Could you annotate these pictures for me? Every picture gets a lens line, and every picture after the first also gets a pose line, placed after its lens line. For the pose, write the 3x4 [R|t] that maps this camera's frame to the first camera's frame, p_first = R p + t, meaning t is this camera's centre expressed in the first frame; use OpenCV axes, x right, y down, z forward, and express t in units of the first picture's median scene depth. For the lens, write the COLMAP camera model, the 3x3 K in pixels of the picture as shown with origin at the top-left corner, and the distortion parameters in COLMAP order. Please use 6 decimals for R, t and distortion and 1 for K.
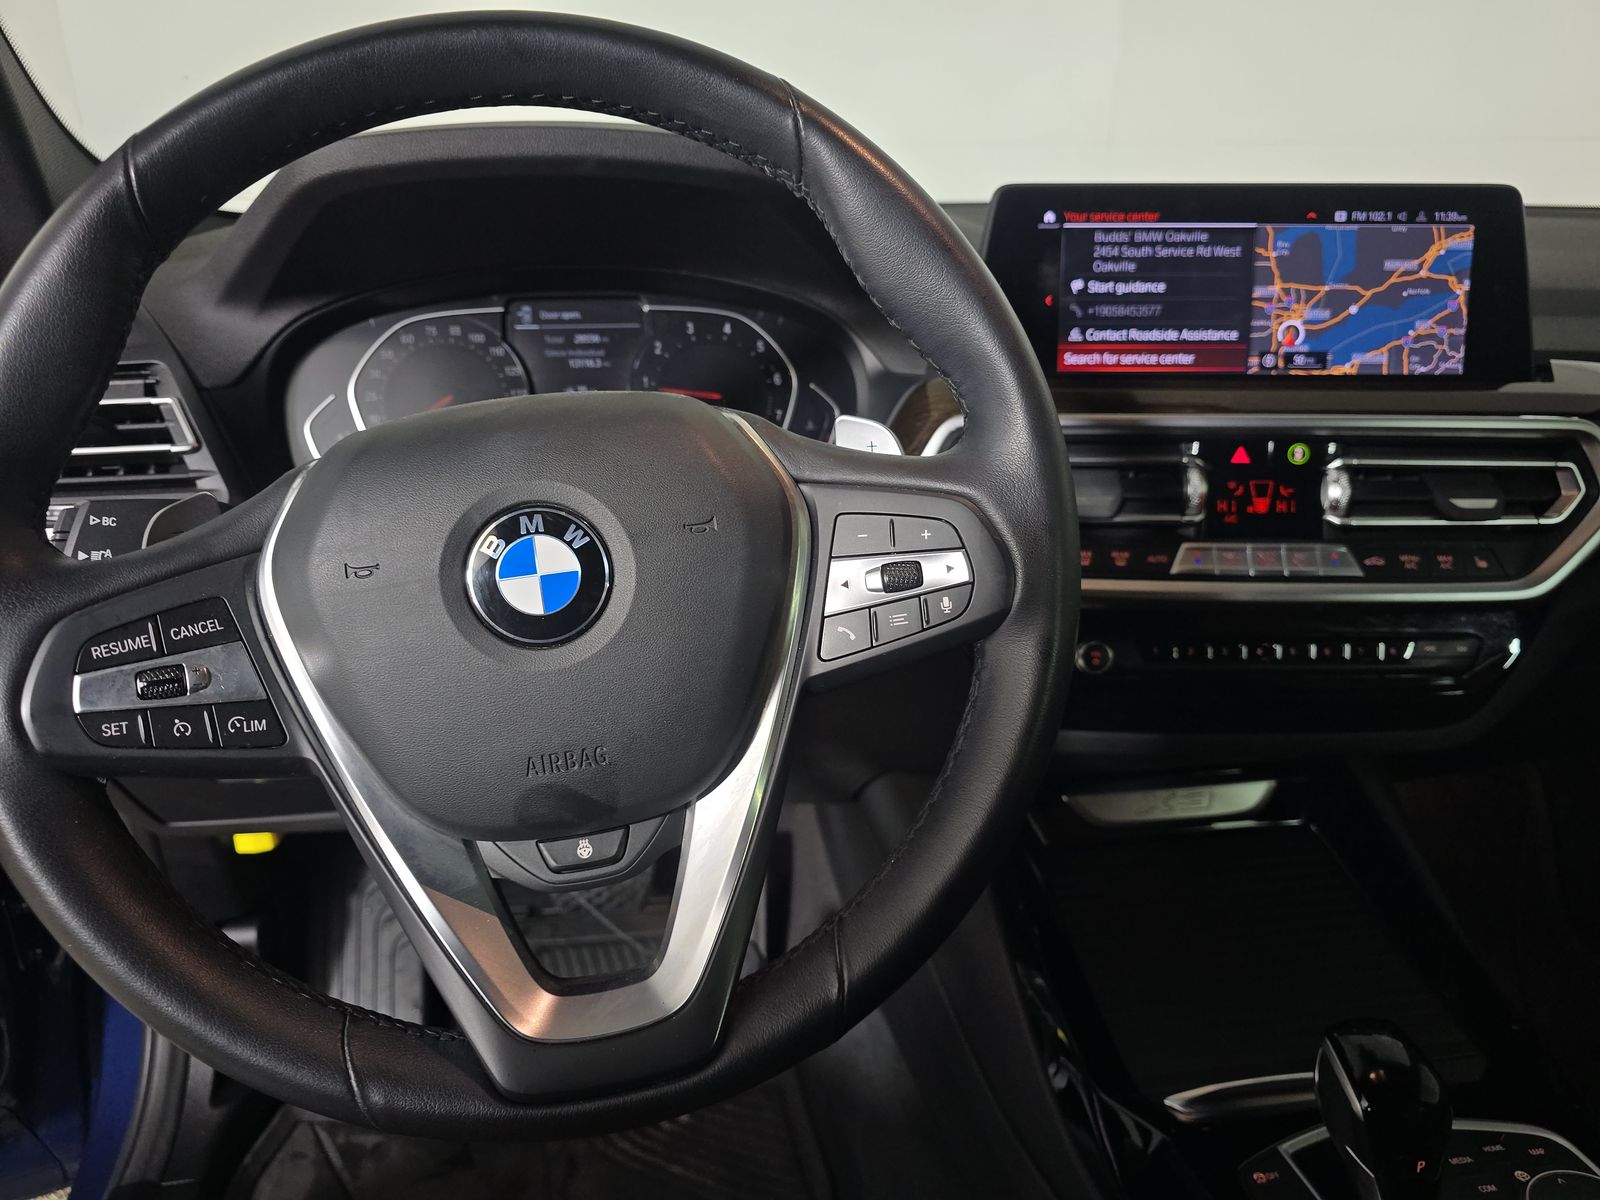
lens RADIAL K [[1080.5, 0, 788.4], [0, 1080.5, 601.4], [0, 0, 1]] dist [0.035317, -0.062014]
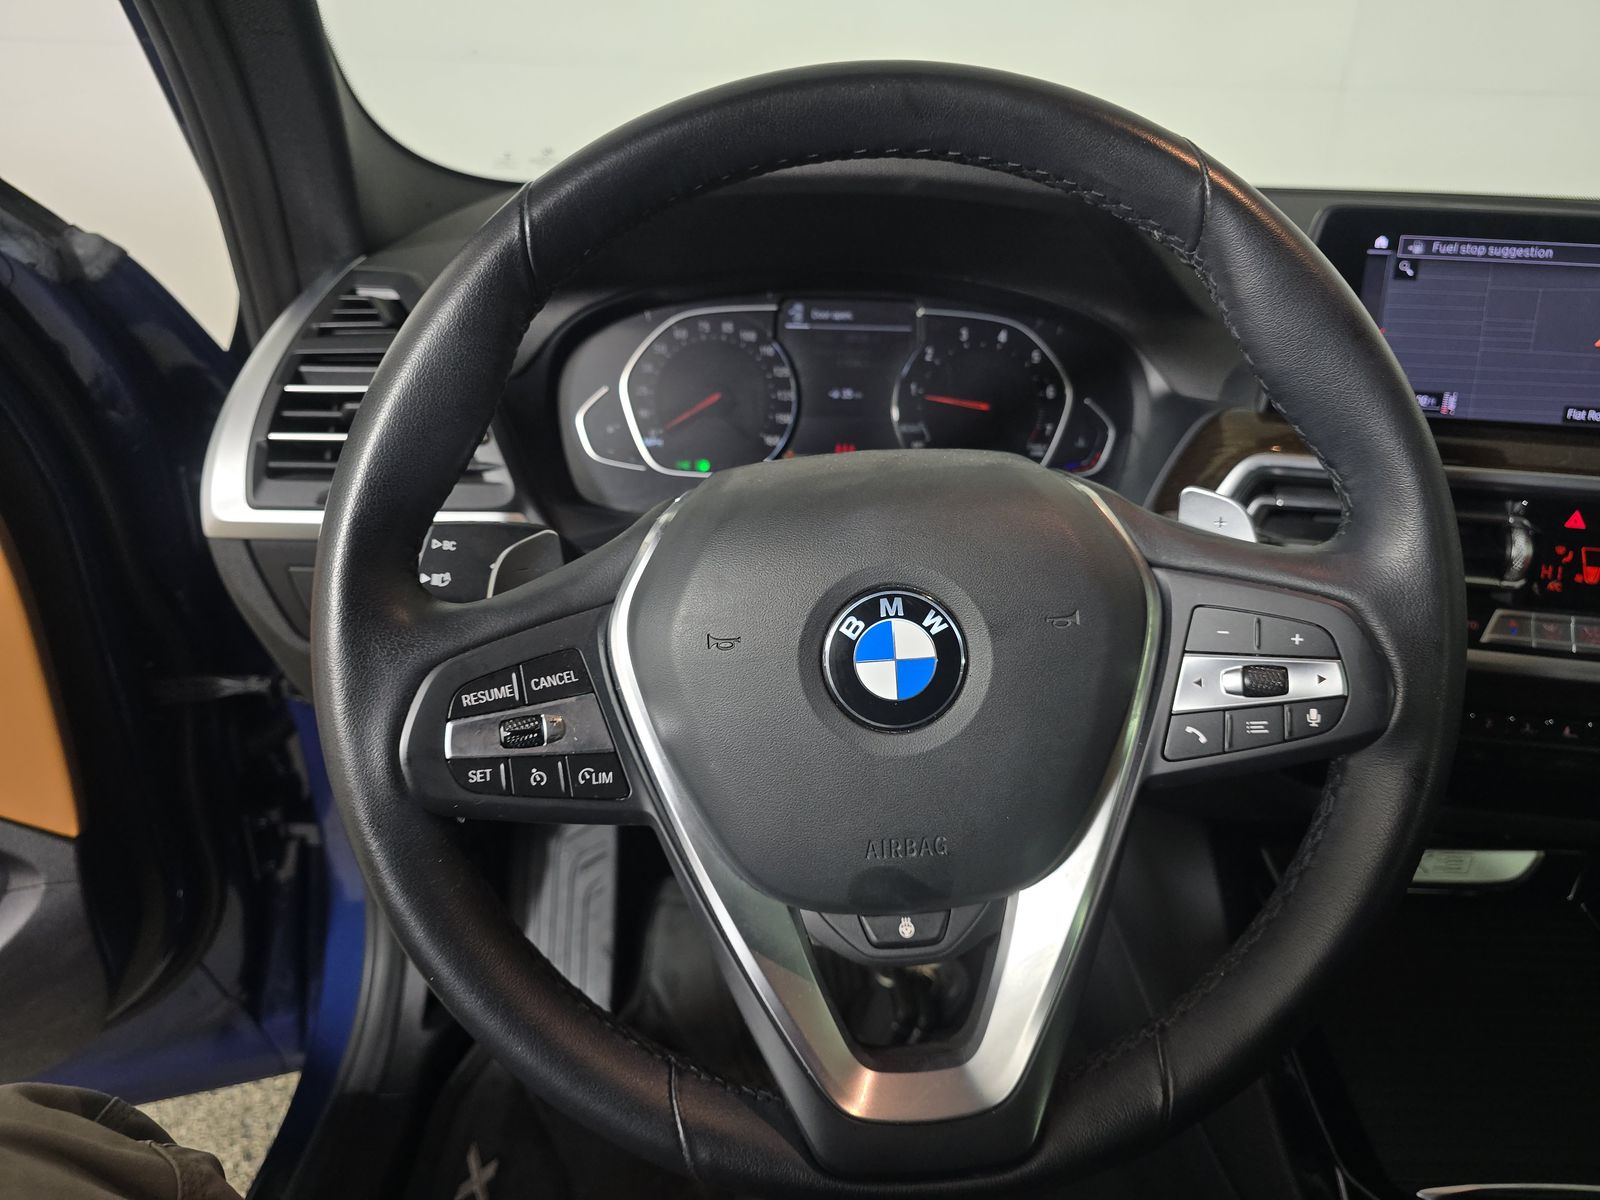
lens RADIAL K [[1080.5, 0, 788.4], [0, 1080.5, 601.4], [0, 0, 1]] dist [0.035317, -0.062014]
pose [[0.989429, 0.082433, -0.119313, -0.198951], [-0.074604, 0.994846, 0.068667, -0.127126], [0.124359, -0.059040, 0.990479, 0.020434]]
